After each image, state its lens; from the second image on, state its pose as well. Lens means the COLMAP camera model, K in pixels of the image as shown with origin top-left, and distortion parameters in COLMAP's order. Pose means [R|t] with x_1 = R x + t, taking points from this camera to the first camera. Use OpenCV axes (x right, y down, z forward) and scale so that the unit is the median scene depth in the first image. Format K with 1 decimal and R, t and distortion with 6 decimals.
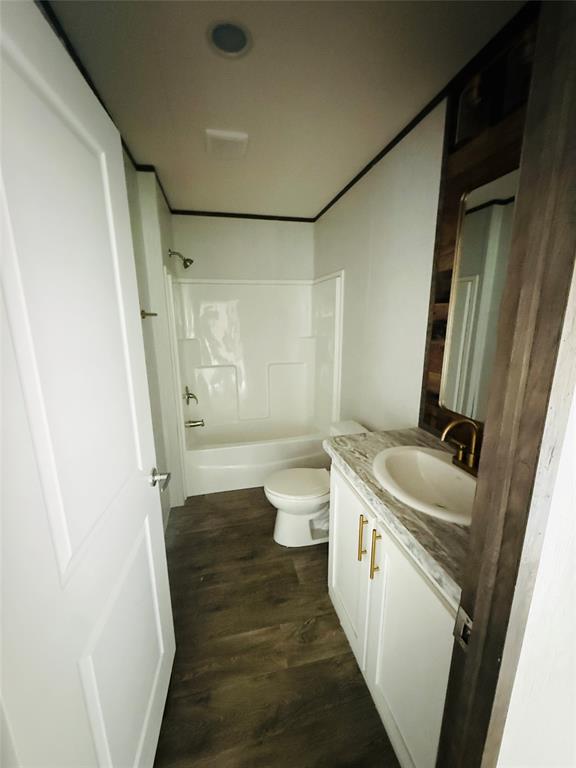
lens RADIAL K [[303.8, 0, 287.0], [0, 303.8, 384.4], [0, 0, 1]] dist [-0.002389, -0.001783]
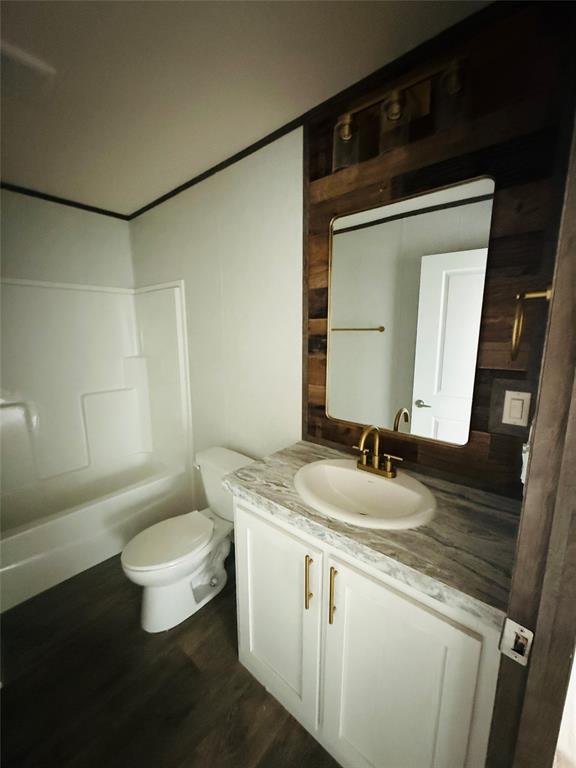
lens RADIAL K [[303.8, 0, 289.2], [0, 303.8, 384.1], [0, 0, 1]] dist [-0.002389, -0.001783]
pose [[0.801036, -0.095483, 0.590952, -0.214492], [0.127892, 0.991701, -0.013124, -0.043365], [-0.584795, 0.086091, 0.806600, 0.235931]]
